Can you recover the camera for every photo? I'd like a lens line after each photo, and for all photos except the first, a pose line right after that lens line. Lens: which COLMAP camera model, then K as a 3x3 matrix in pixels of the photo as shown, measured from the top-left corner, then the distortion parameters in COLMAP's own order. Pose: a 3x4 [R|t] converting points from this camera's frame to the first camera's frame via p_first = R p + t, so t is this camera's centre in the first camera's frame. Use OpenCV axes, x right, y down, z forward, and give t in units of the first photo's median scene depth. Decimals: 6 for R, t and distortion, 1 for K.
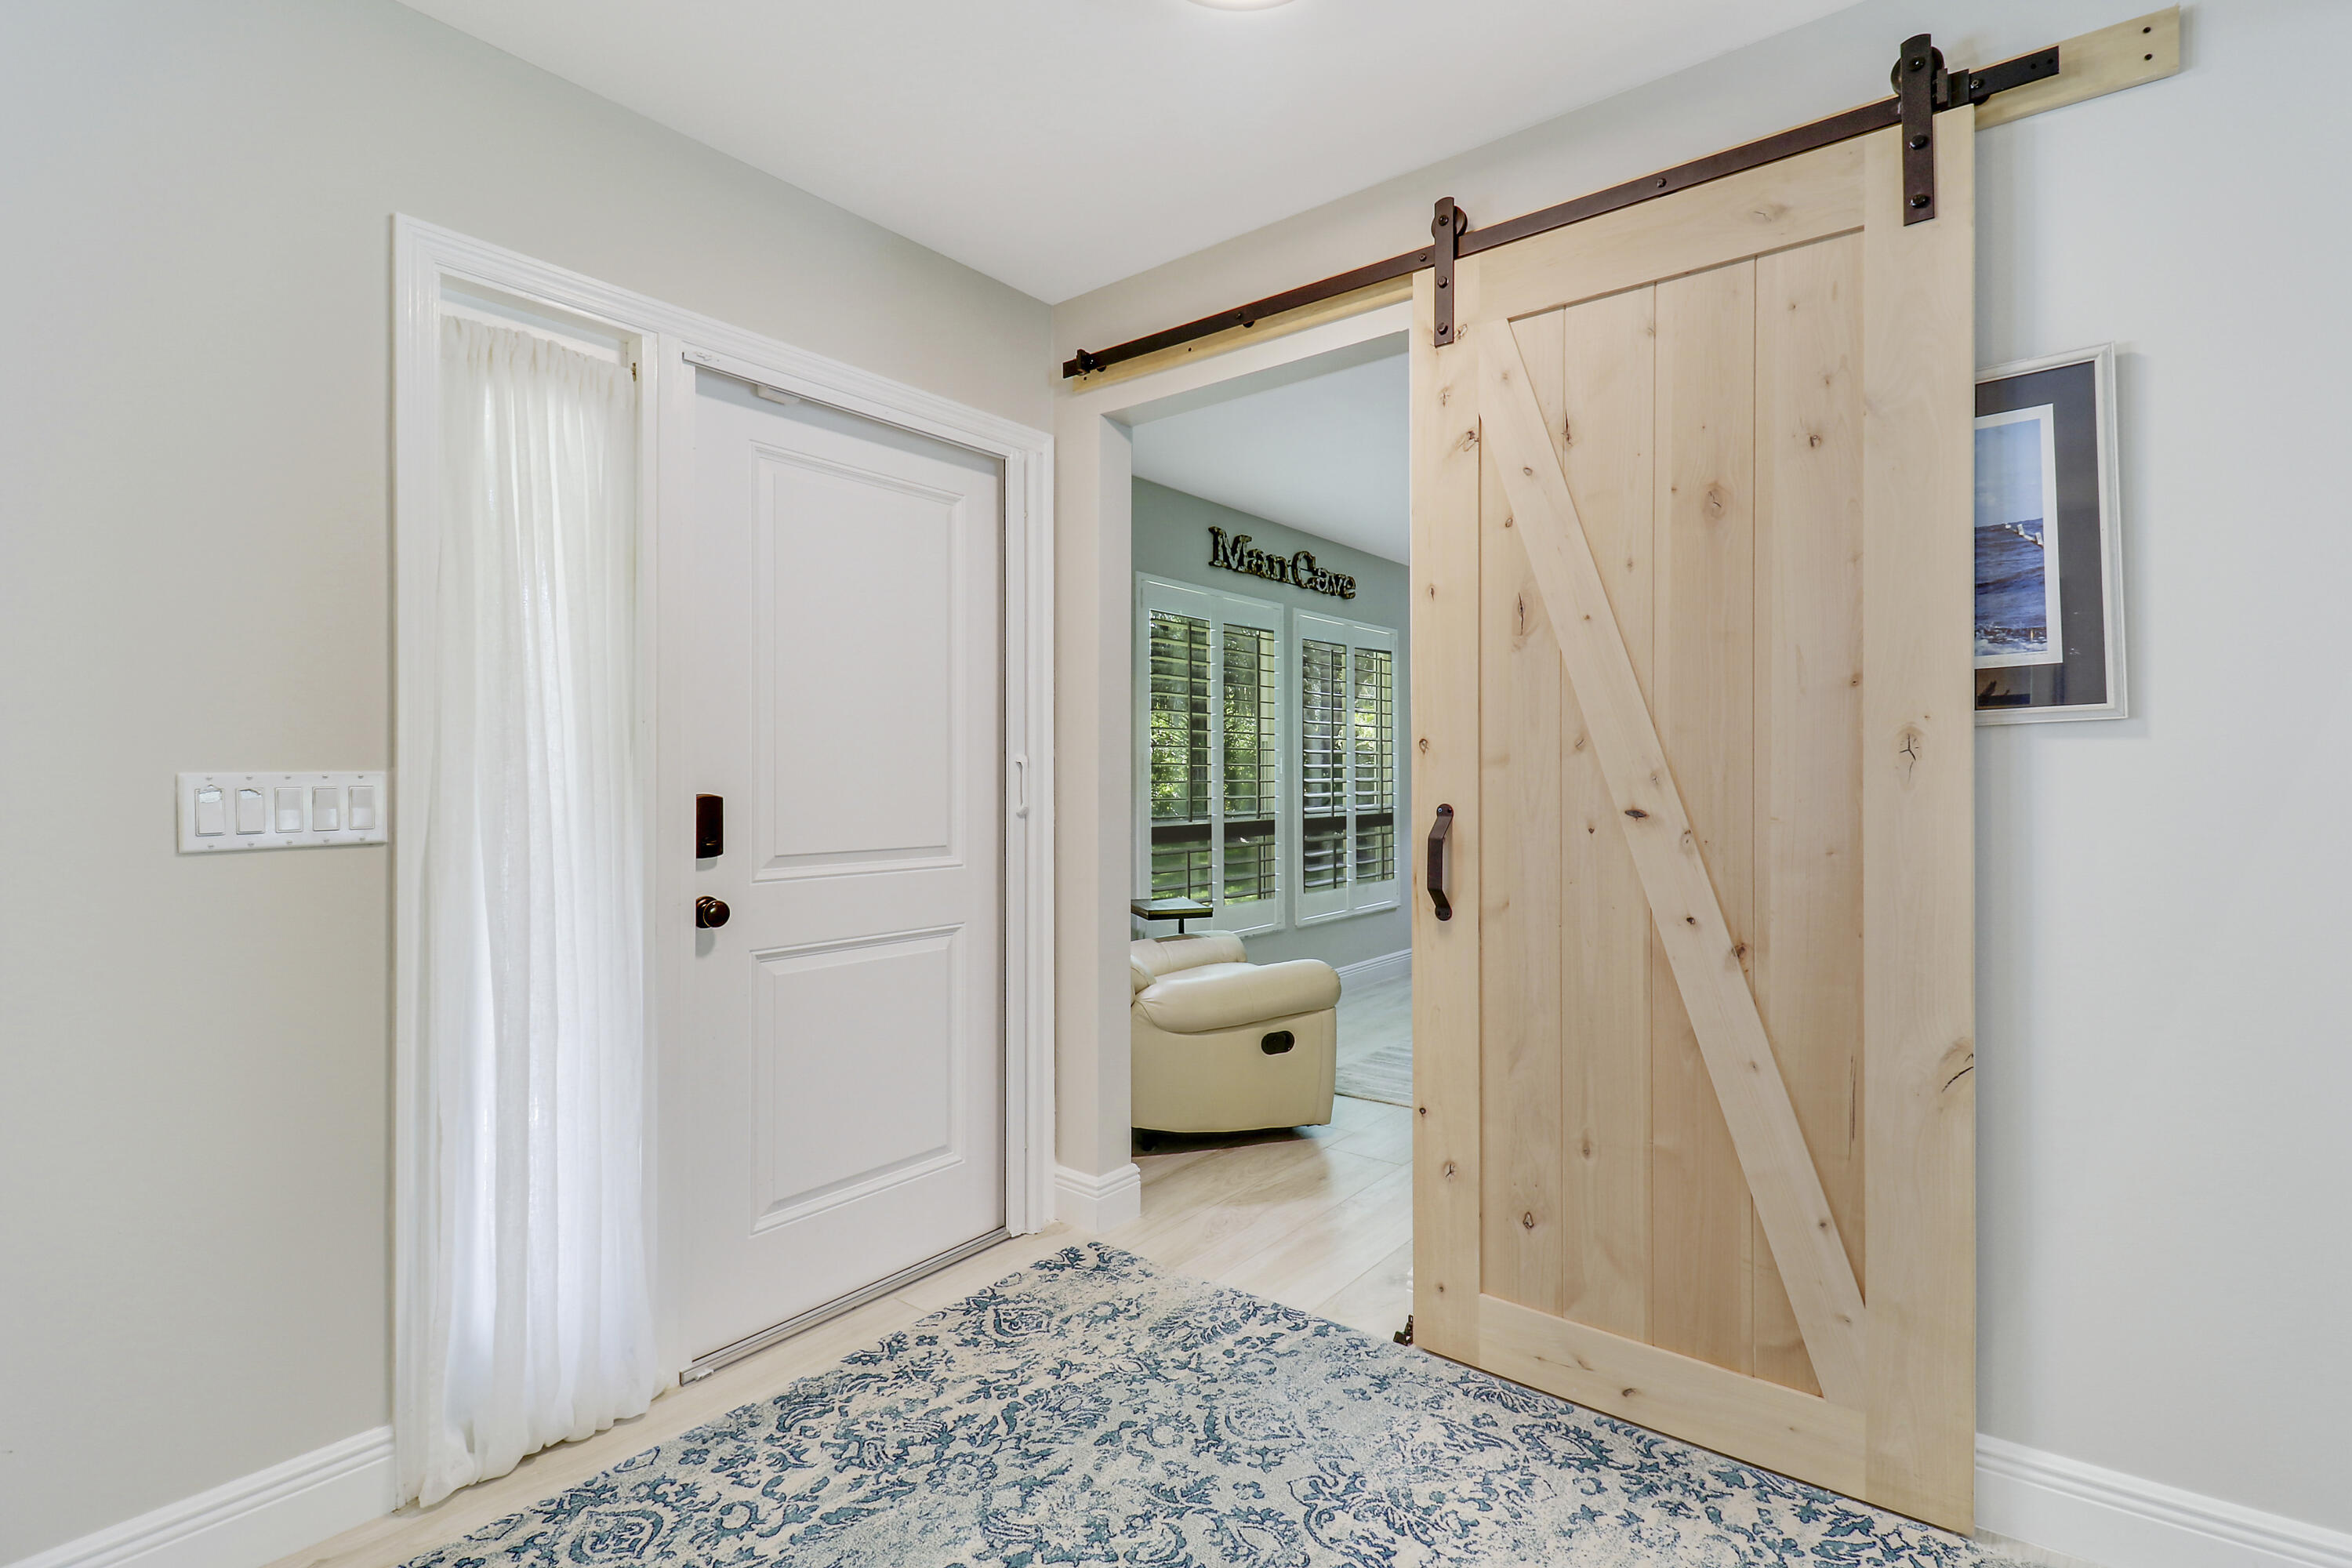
lens RADIAL K [[1106.4, 0, 1177.9], [0, 1106.4, 755.1], [0, 0, 1]] dist [0.001320, -0.008350]
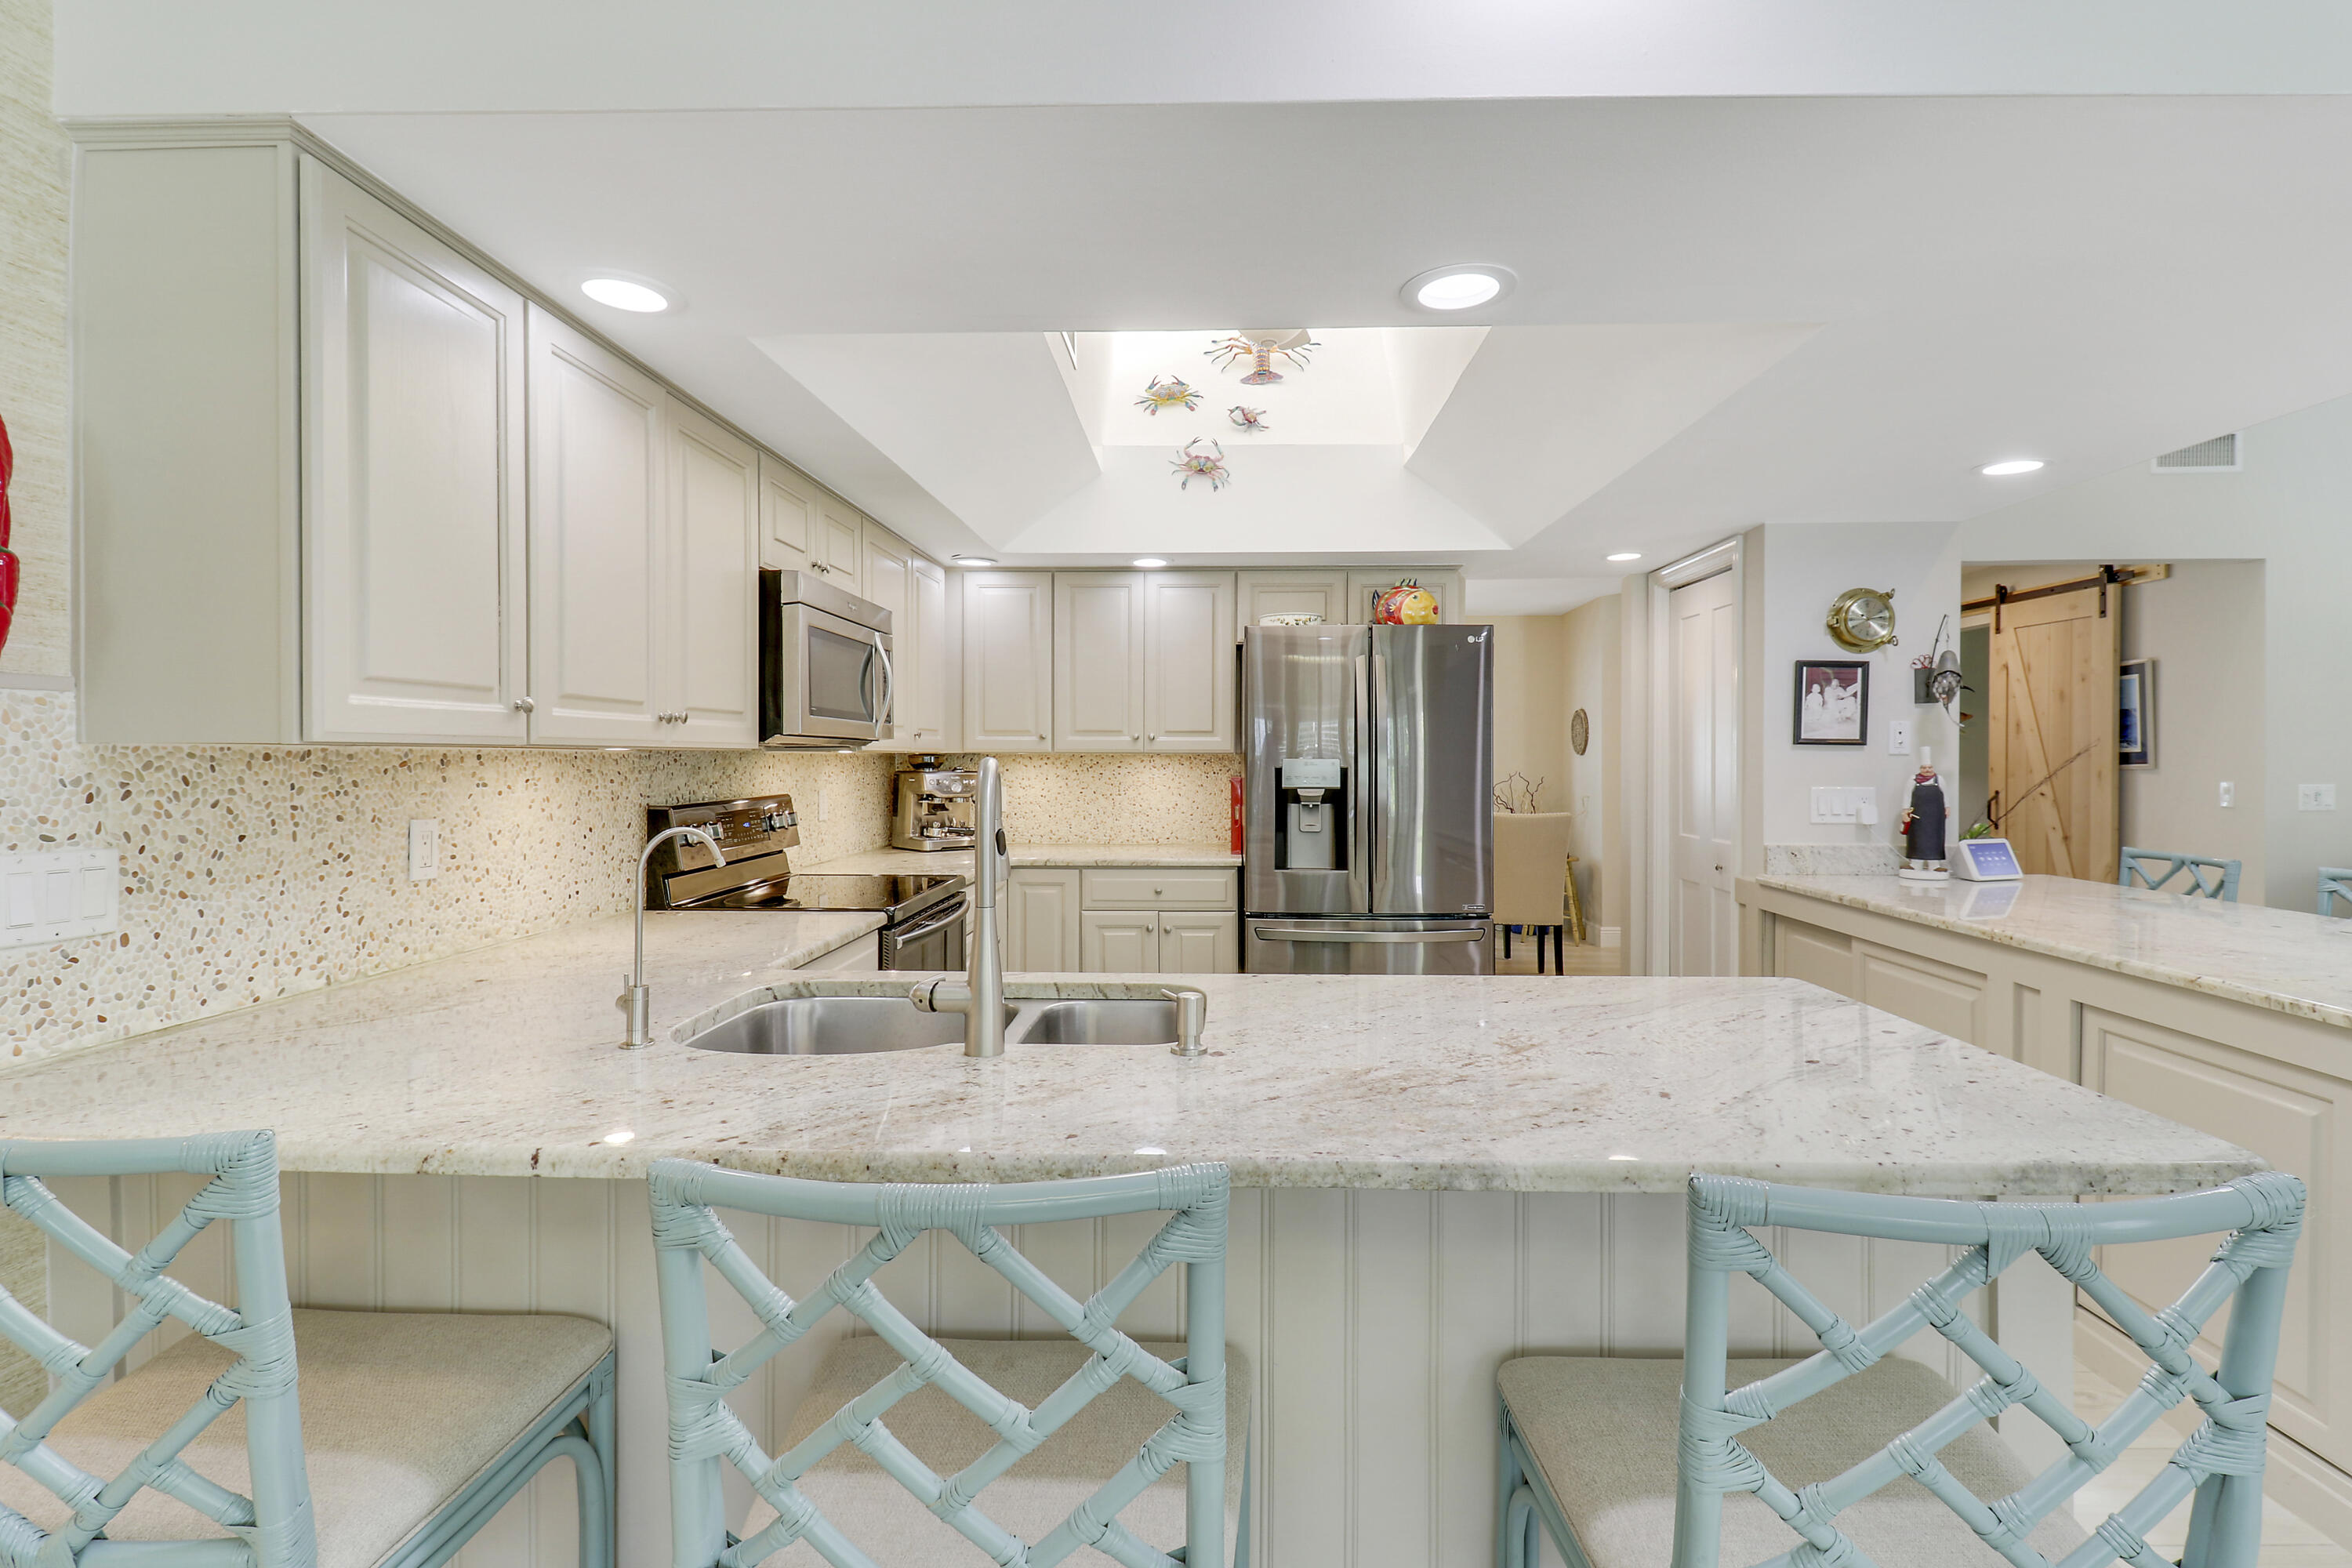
lens RADIAL K [[1106.4, 0, 1177.9], [0, 1106.4, 755.1], [0, 0, 1]] dist [0.001320, -0.008350]
pose [[0.572198, 0.004959, -0.820100, 1.331258], [0.010007, 0.999865, 0.013028, -0.103857], [0.820054, -0.015661, 0.572071, -2.349260]]
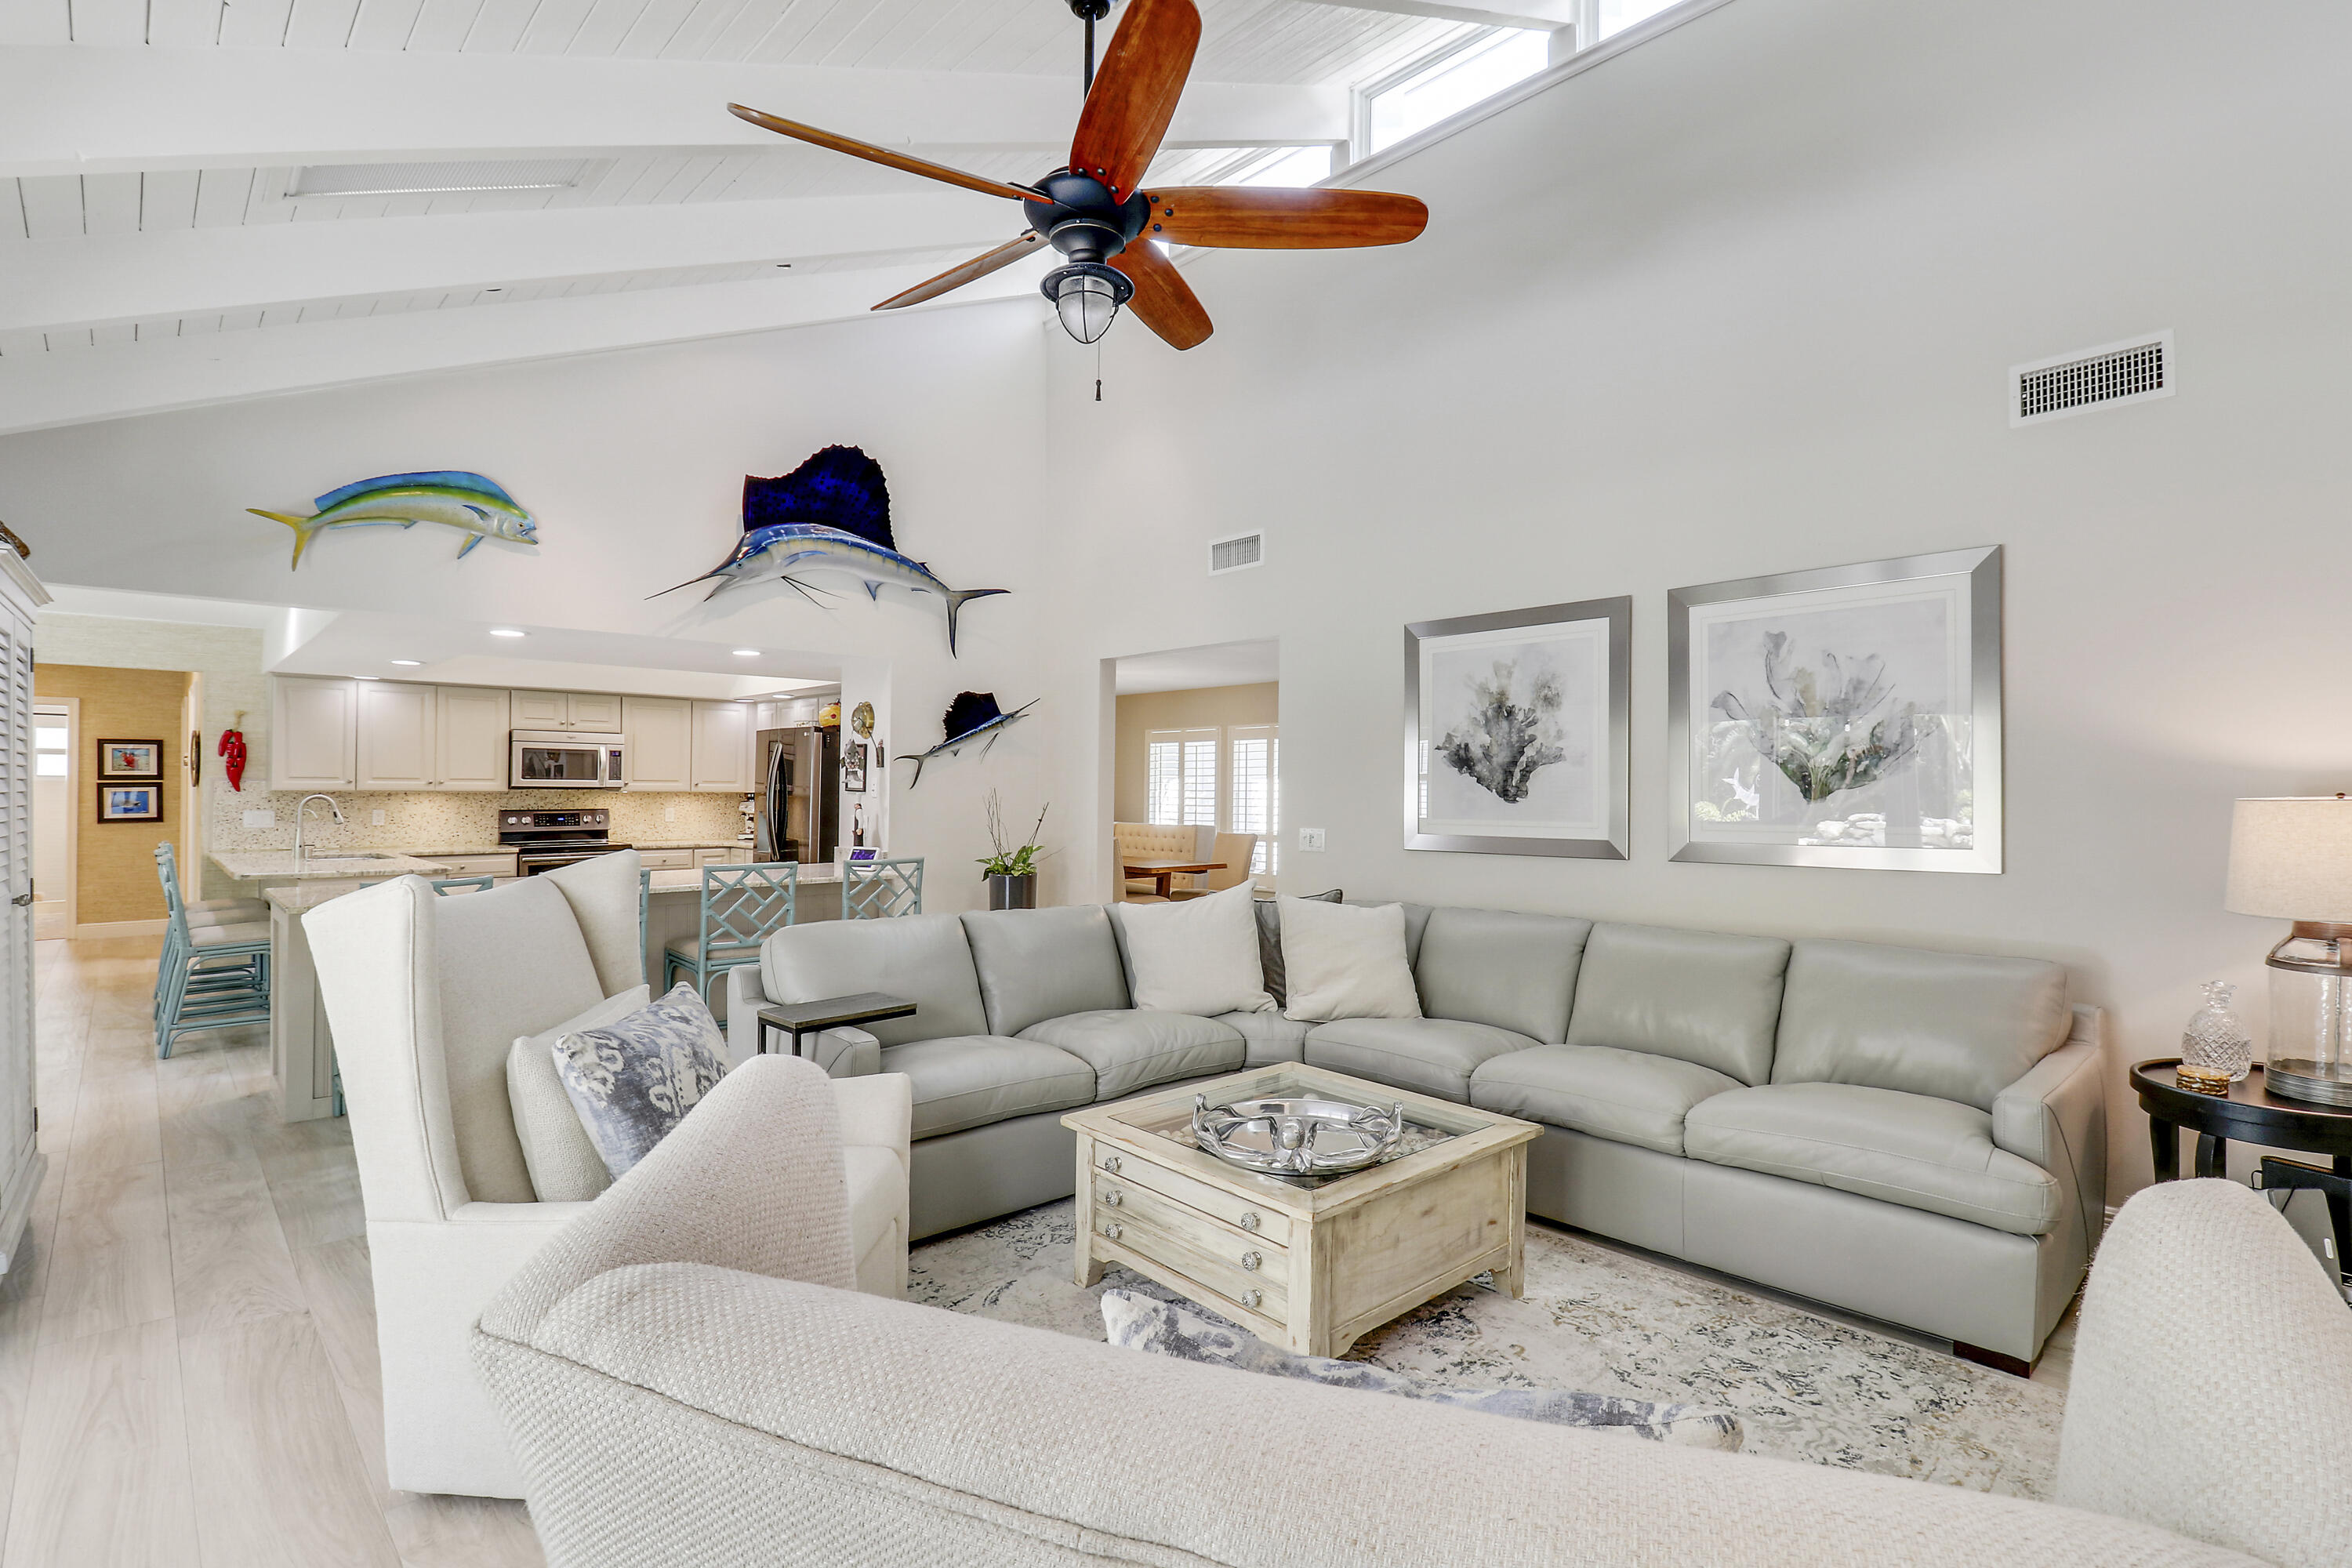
lens RADIAL K [[1116.8, 0, 1213.3], [0, 1116.8, 771.4], [0, 0, 1]] dist [-0.001266, -0.000278]
pose [[-0.140209, -0.009466, -0.990077, 3.240616], [0.011041, 0.999877, -0.011123, -0.097961], [0.990060, -0.012491, -0.140087, 0.641795]]
